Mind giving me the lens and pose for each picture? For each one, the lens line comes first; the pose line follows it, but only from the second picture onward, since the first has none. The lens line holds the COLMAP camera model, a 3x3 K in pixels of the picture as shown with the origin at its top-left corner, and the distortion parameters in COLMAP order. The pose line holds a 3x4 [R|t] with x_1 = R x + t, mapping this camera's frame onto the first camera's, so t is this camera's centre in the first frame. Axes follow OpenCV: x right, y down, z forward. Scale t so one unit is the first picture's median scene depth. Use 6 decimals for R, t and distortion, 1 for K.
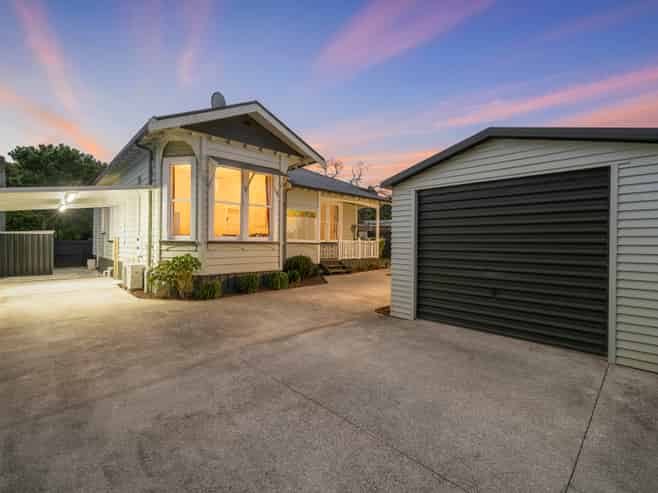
lens RADIAL K [[309.6, 0, 329.5], [0, 309.6, 245.0], [0, 0, 1]] dist [0.002195, 0.000283]
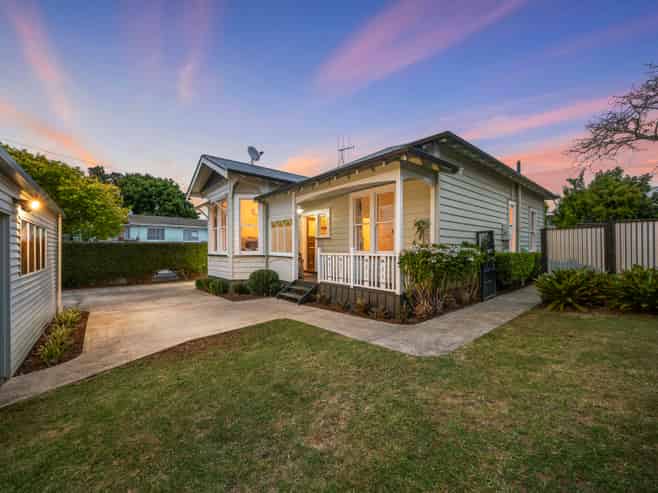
lens RADIAL K [[267.1, 0, 326.9], [0, 267.1, 248.3], [0, 0, 1]] dist [-0.002583, -0.000431]
pose [[-0.056035, -0.015190, -0.998313, 0.813578], [-0.003139, 0.999882, -0.015038, -0.022222], [0.998424, 0.002291, -0.056076, 1.423913]]
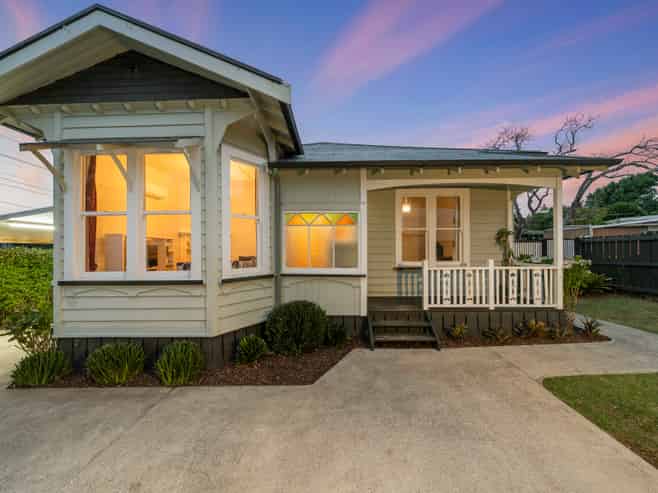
lens RADIAL K [[267.8, 0, 329.0], [0, 267.8, 246.5], [0, 0, 1]] dist [0.001304, 0.000115]
pose [[0.718938, -0.029048, -0.694467, 0.283456], [0.011823, 0.999493, -0.029567, -0.048269], [0.694973, 0.013046, 0.718917, 0.834723]]
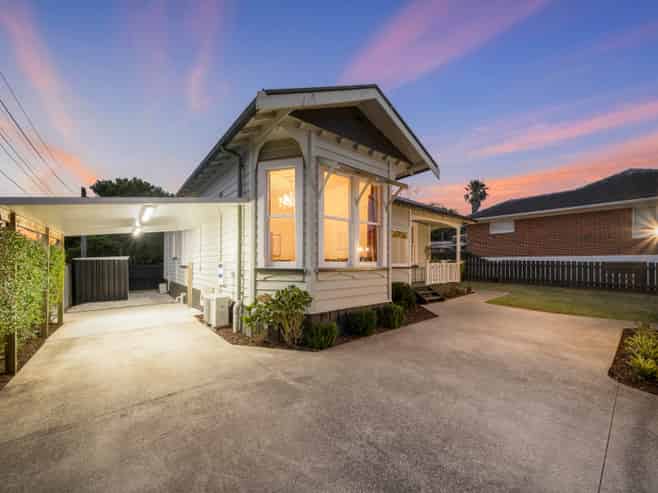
lens RADIAL K [[258.8, 0, 329.2], [0, 258.8, 263.2], [0, 0, 1]] dist [-0.000981, -0.000064]
pose [[0.997583, -0.010172, -0.068734, -0.272712], [0.009739, 0.999931, -0.006634, -0.018047], [0.068796, 0.005948, 0.997613, 0.312474]]
